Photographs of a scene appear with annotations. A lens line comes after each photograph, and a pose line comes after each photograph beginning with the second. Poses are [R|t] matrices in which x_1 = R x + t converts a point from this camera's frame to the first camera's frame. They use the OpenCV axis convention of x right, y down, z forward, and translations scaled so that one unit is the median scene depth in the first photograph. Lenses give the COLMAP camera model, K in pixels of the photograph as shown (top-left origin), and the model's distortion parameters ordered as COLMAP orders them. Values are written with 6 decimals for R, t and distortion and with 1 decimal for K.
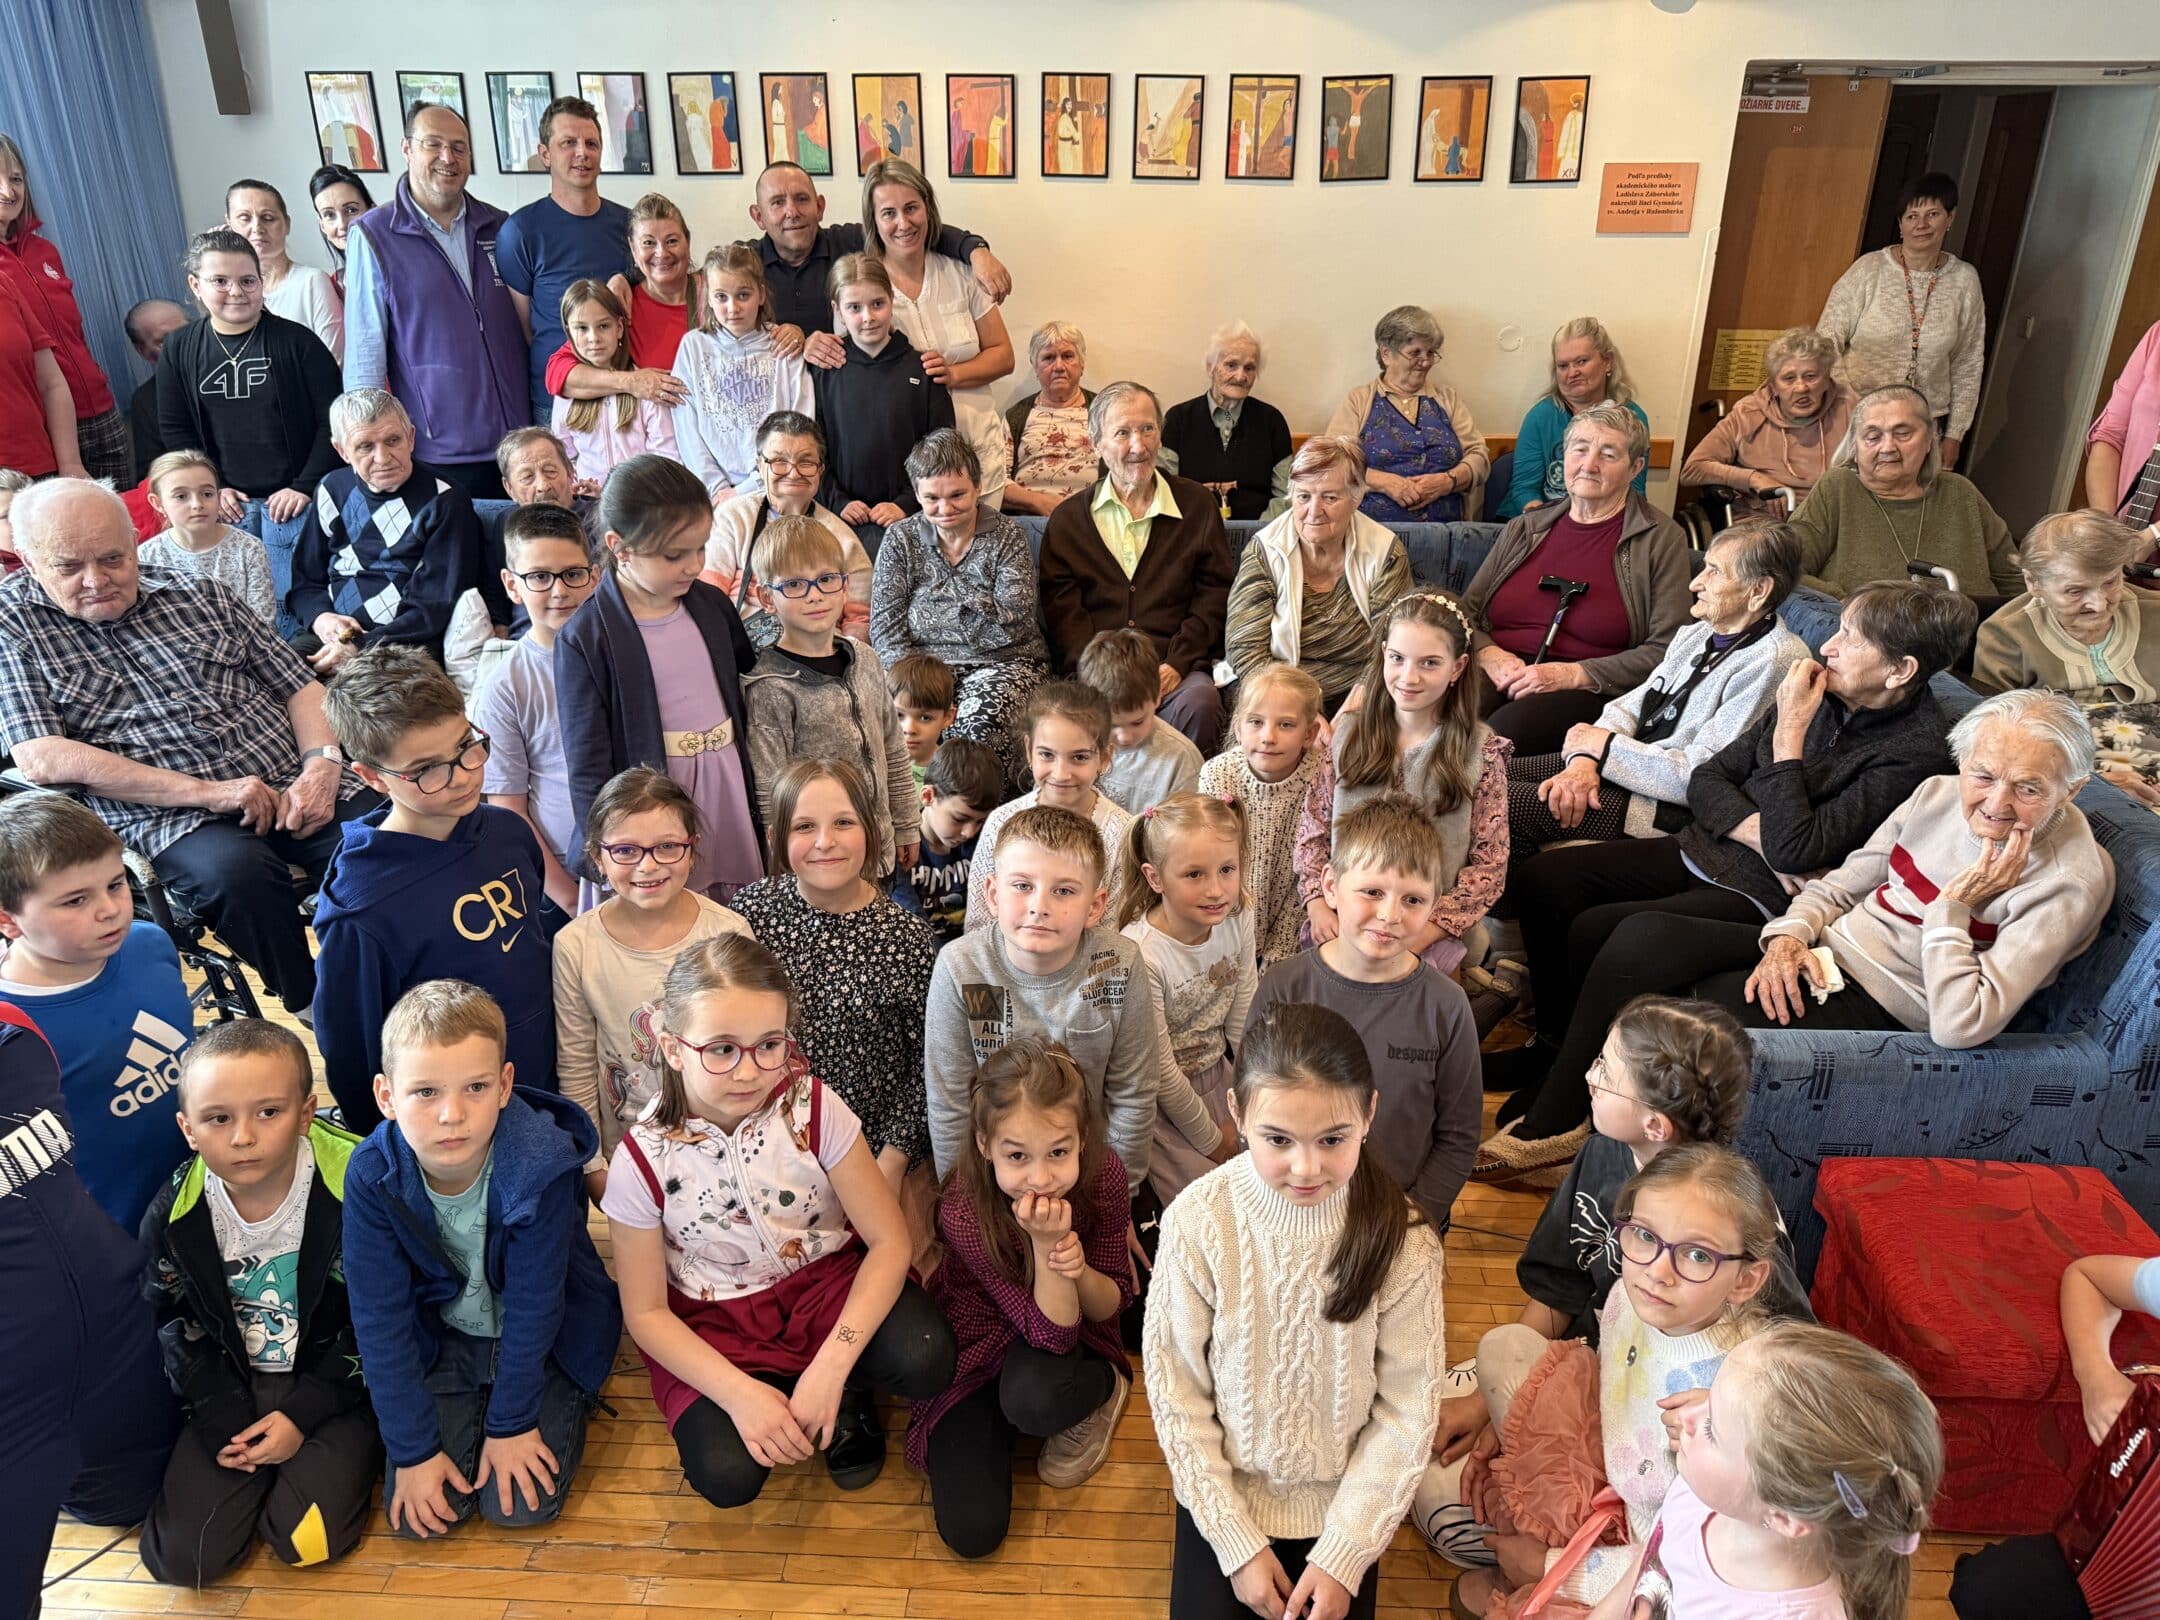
lens RADIAL K [[1512.6, 0, 1079.4], [0, 1512.6, 813.7], [0, 0, 1]] dist [-0.008579, -0.006599]
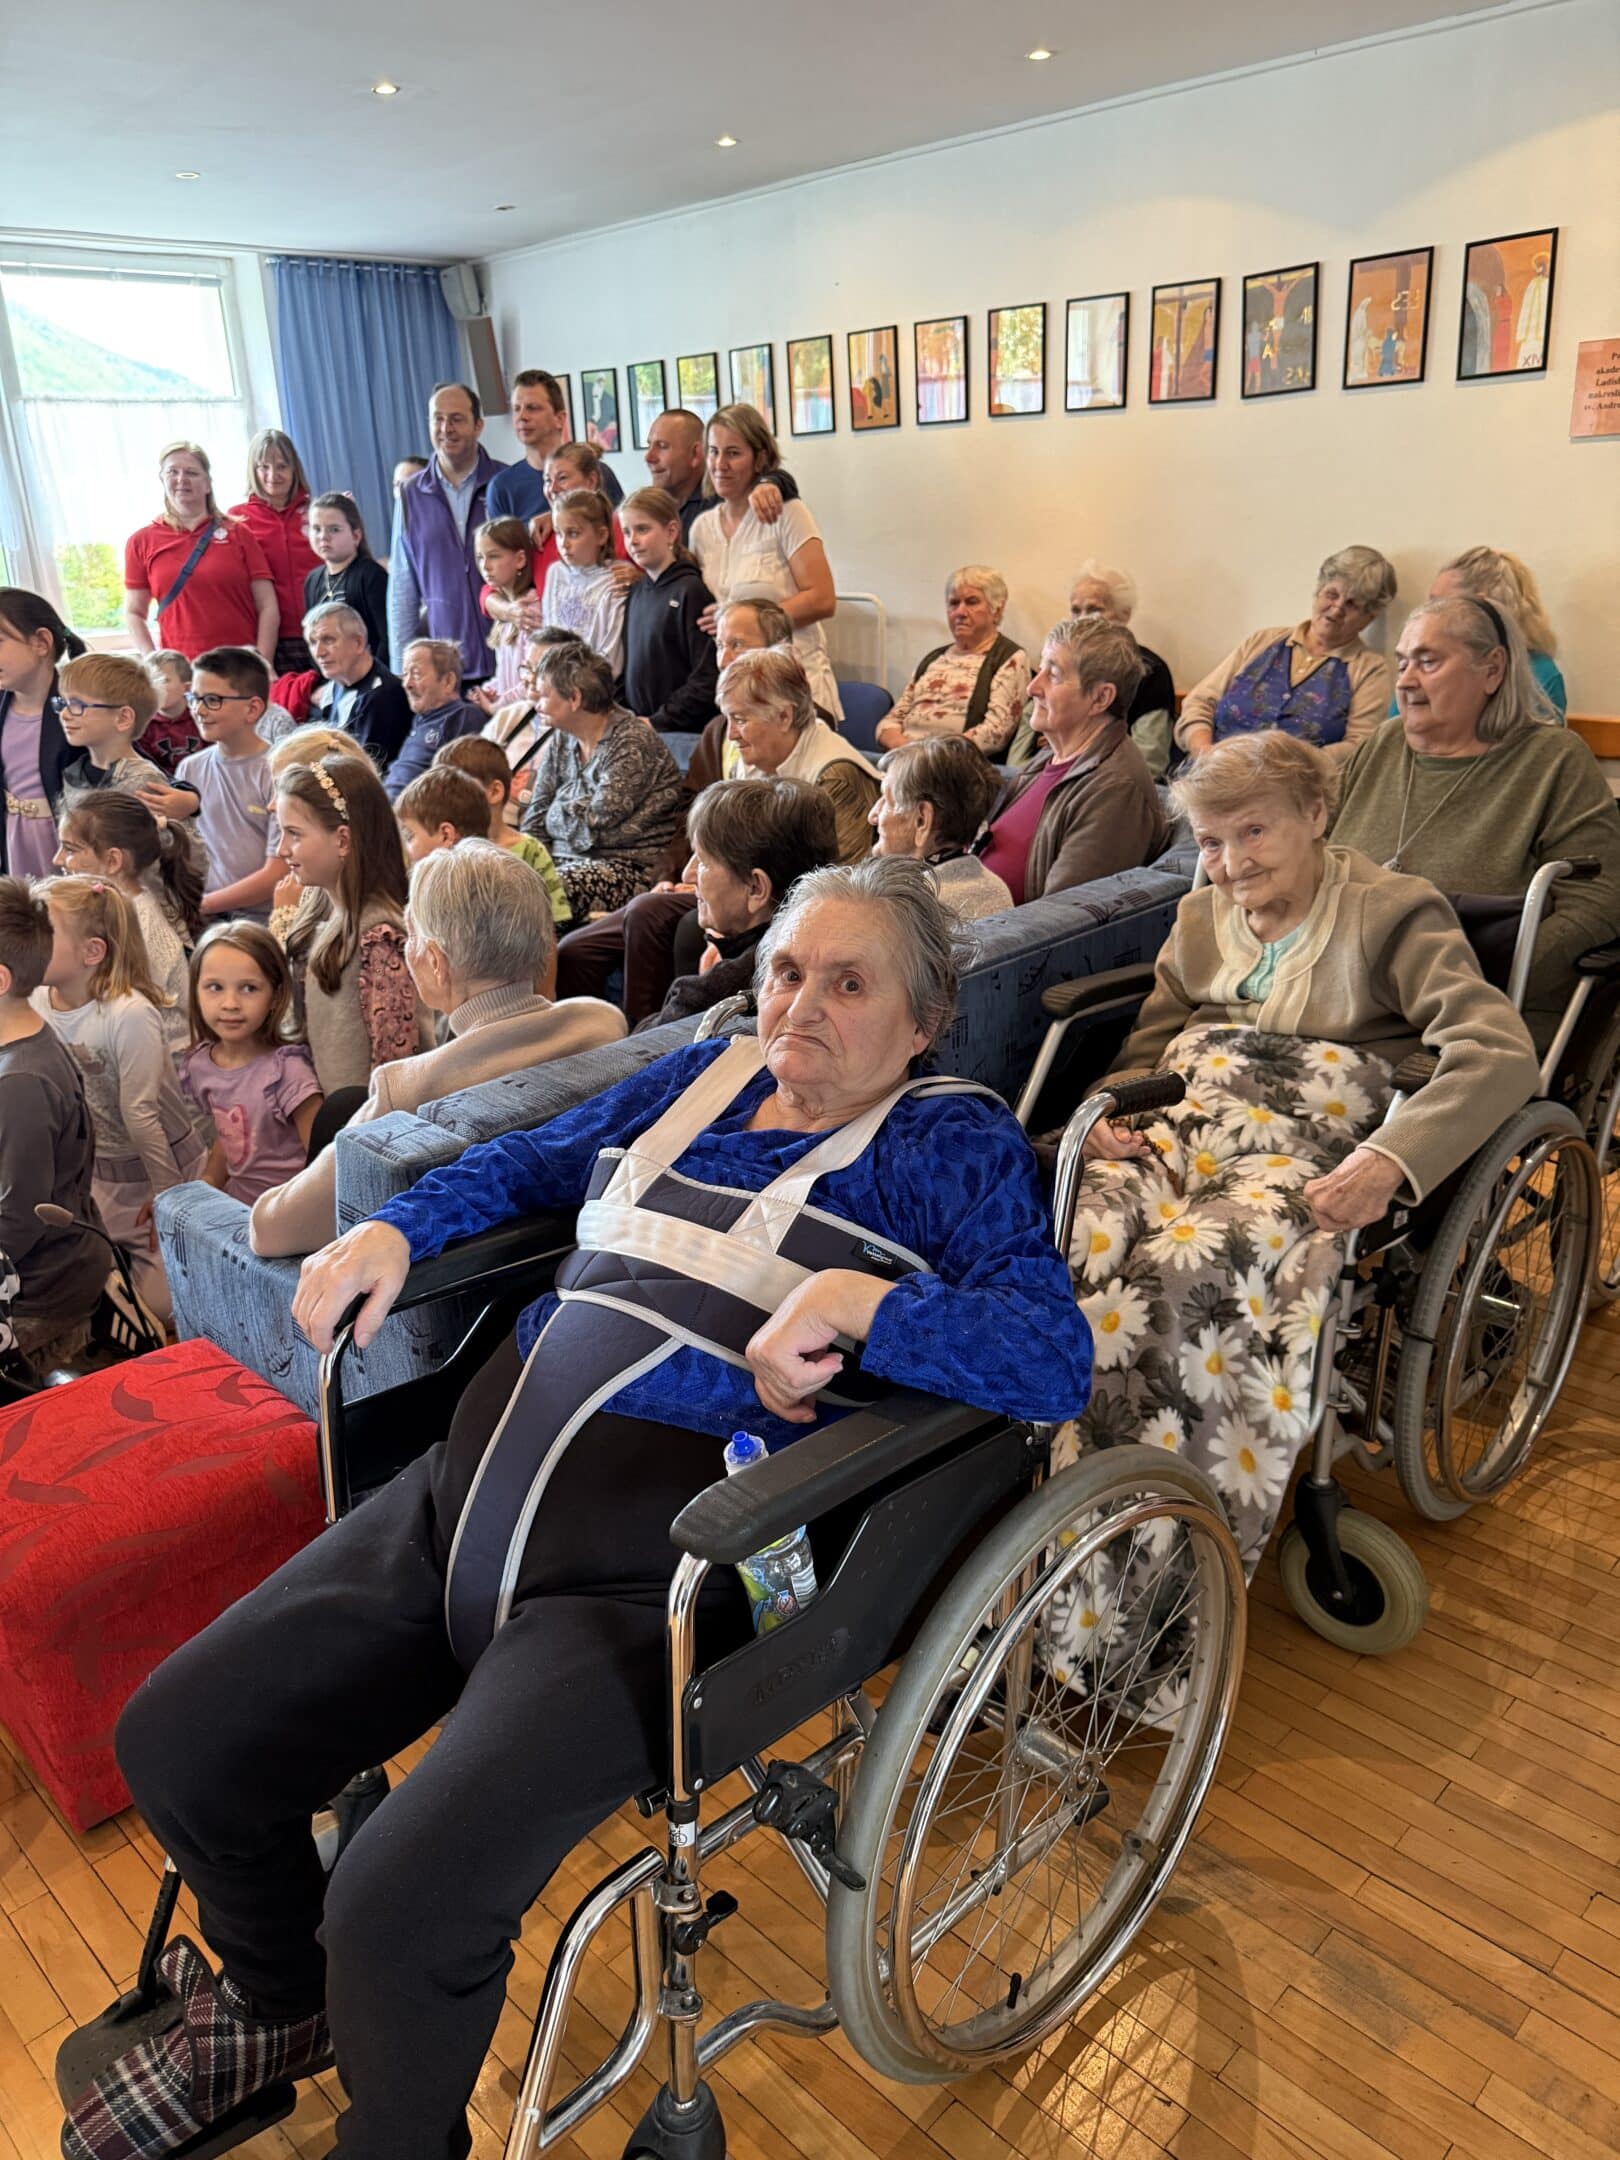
lens RADIAL K [[1512.6, 0, 810.2], [0, 1512.6, 1076.2], [0, 0, 1]] dist [-0.008579, -0.006599]
pose [[0.737845, 0.206304, -0.642668, 0.617051], [-0.228078, 0.972344, 0.050277, -0.034201], [0.635267, 0.109482, 0.764493, 0.238661]]
